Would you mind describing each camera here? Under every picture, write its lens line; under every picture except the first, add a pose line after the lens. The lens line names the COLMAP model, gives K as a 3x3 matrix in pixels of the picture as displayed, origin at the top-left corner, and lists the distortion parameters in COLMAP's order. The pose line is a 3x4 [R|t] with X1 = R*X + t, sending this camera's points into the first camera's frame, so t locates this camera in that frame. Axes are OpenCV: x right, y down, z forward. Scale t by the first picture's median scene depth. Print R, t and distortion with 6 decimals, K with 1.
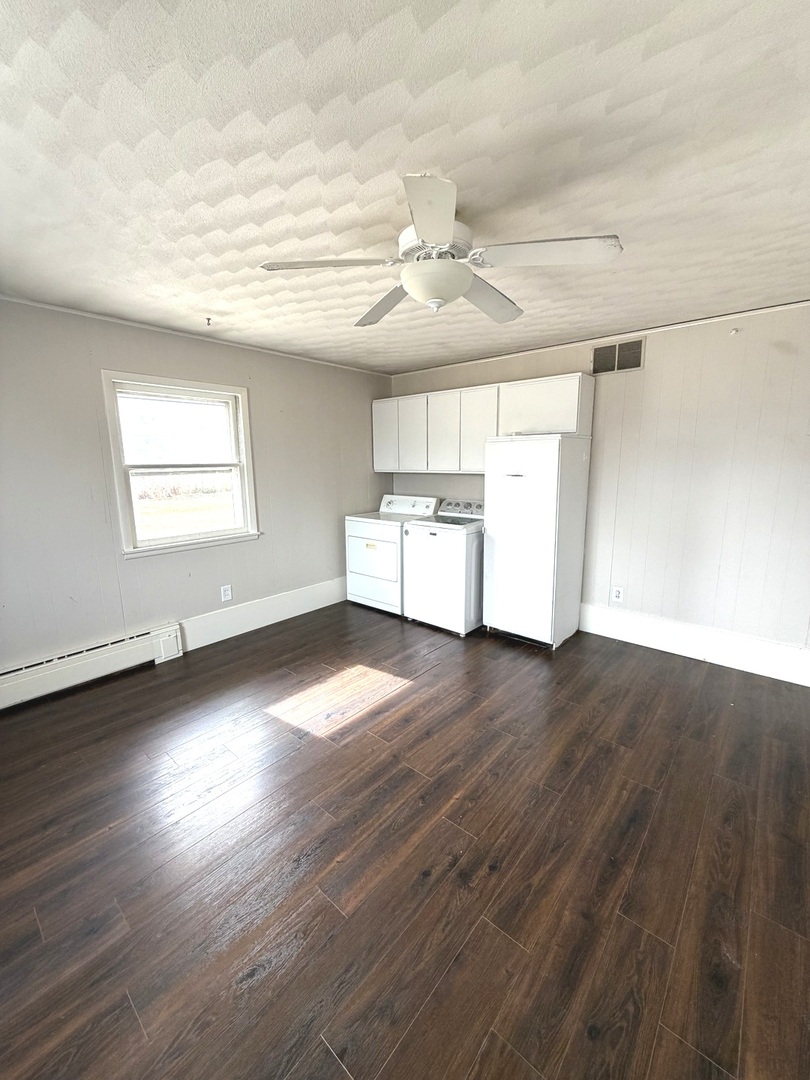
lens RADIAL K [[429.2, 0, 405.7], [0, 429.2, 535.7], [0, 0, 1]] dist [-0.001188, 0.000089]
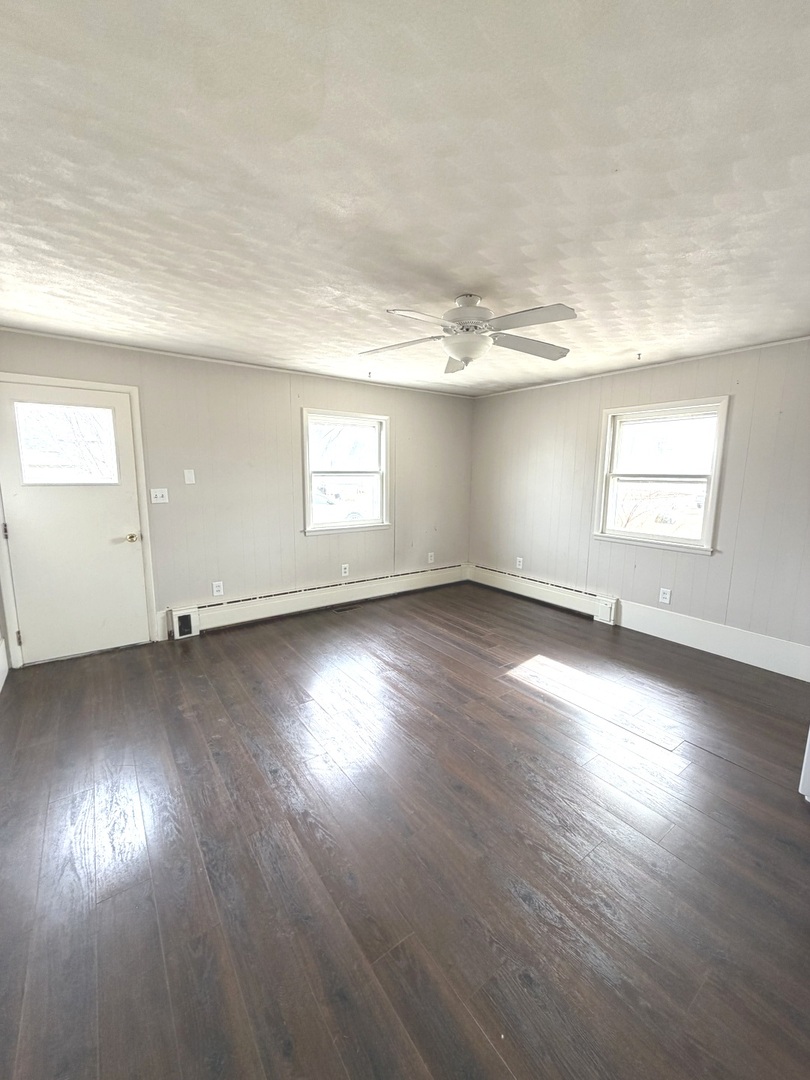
lens RADIAL K [[429.2, 0, 405.7], [0, 429.2, 535.7], [0, 0, 1]] dist [-0.001188, 0.000089]
pose [[-0.227445, 0.153121, -0.961677, 0.828901], [-0.175442, 0.964957, 0.195137, -0.118980], [0.957856, 0.213101, -0.192611, 0.639559]]
